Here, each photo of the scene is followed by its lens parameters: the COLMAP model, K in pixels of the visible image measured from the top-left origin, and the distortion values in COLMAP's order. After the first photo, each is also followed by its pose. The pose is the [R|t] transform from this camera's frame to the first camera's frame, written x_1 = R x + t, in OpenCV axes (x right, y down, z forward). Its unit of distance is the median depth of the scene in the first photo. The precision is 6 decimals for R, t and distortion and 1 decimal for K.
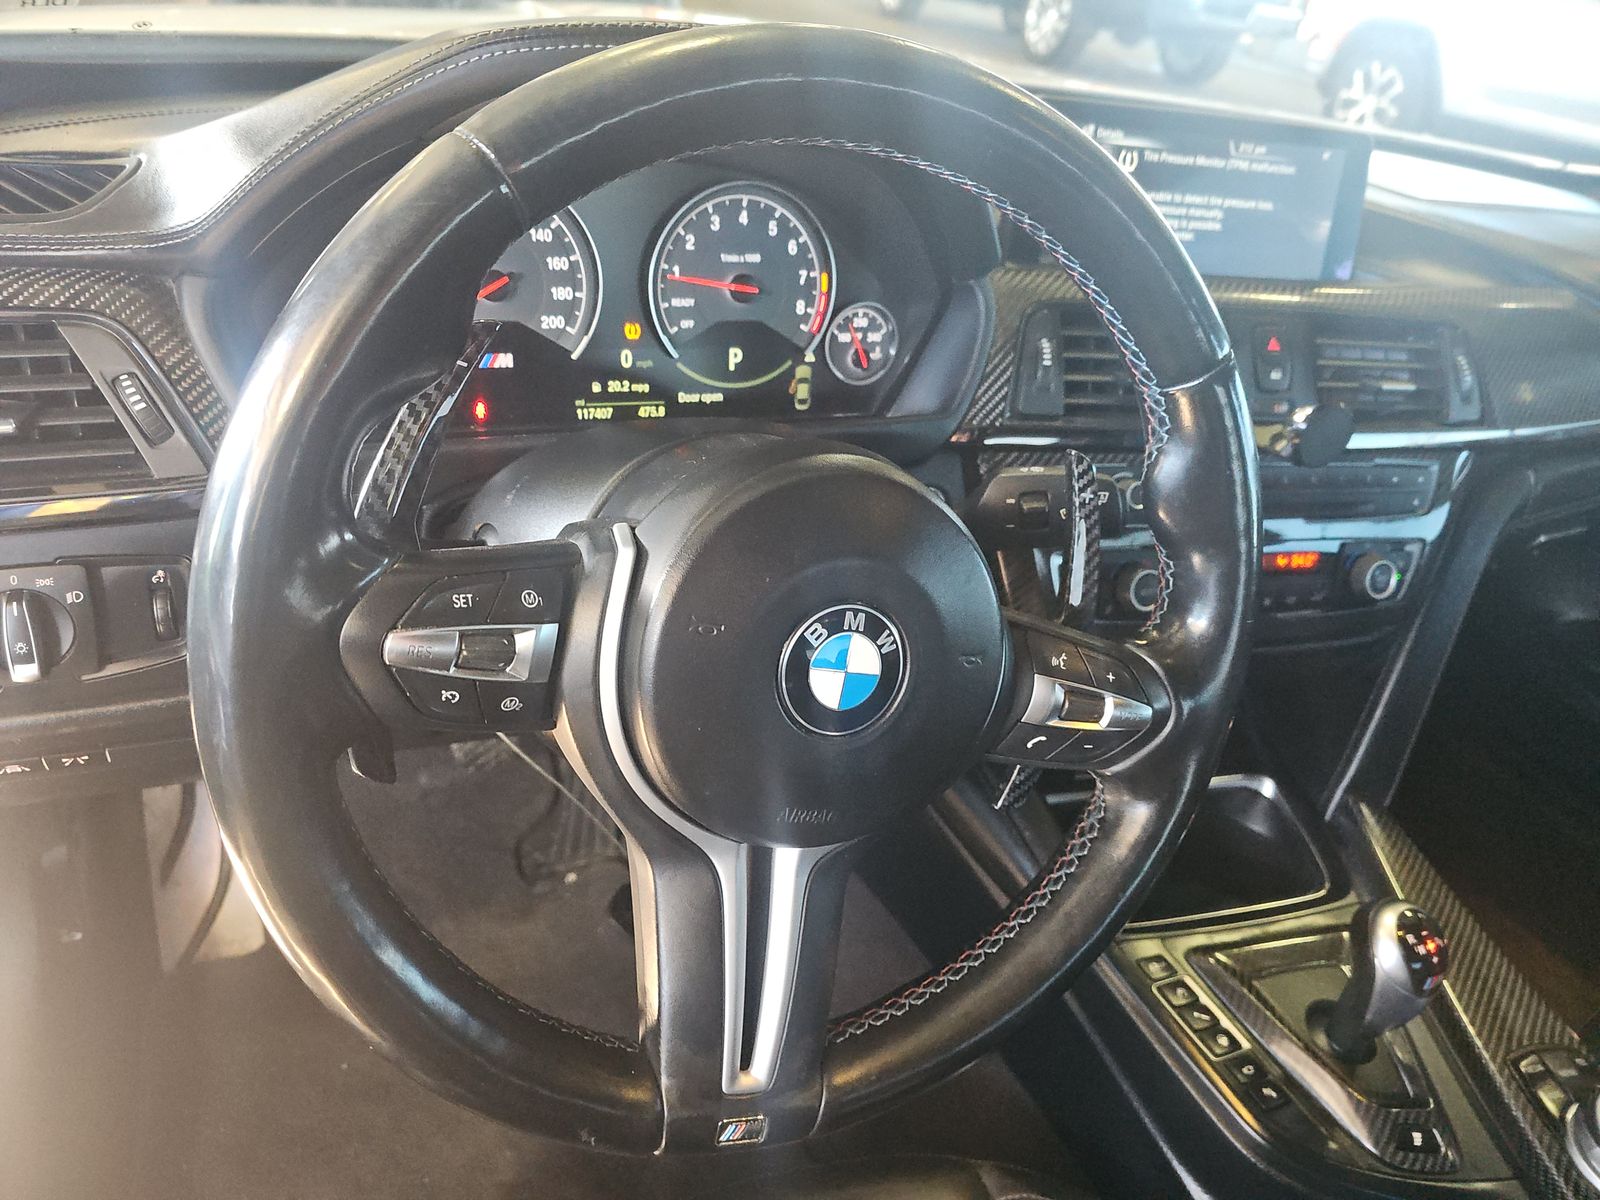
lens RADIAL K [[1075.2, 0, 776.6], [0, 1075.2, 575.5], [0, 0, 1]] dist [0.066637, -0.067896]
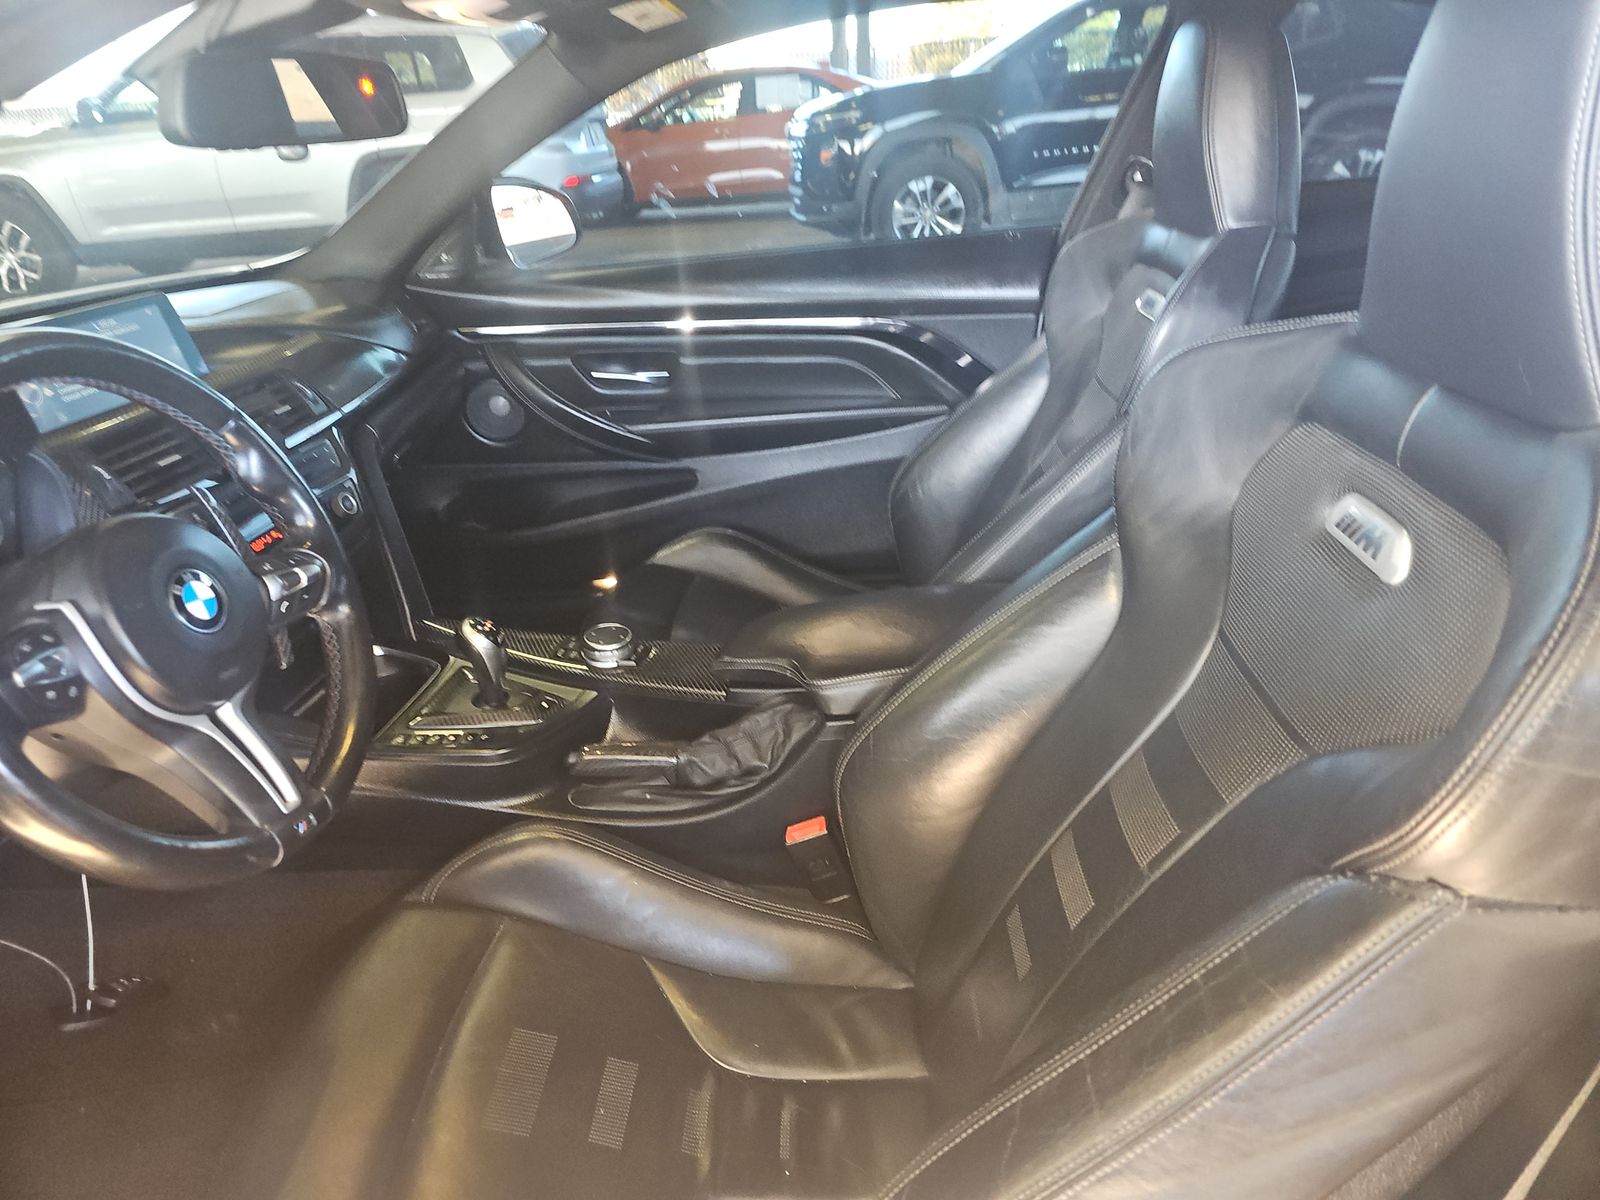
lens RADIAL K [[1071.3, 0, 777.6], [0, 1071.3, 593.4], [0, 0, 1]] dist [0.069947, -0.065011]
pose [[0.439568, -0.519475, 0.732752, -0.734815], [0.573683, 0.790089, 0.215980, 0.201456], [-0.691136, 0.325430, 0.645311, -0.835773]]
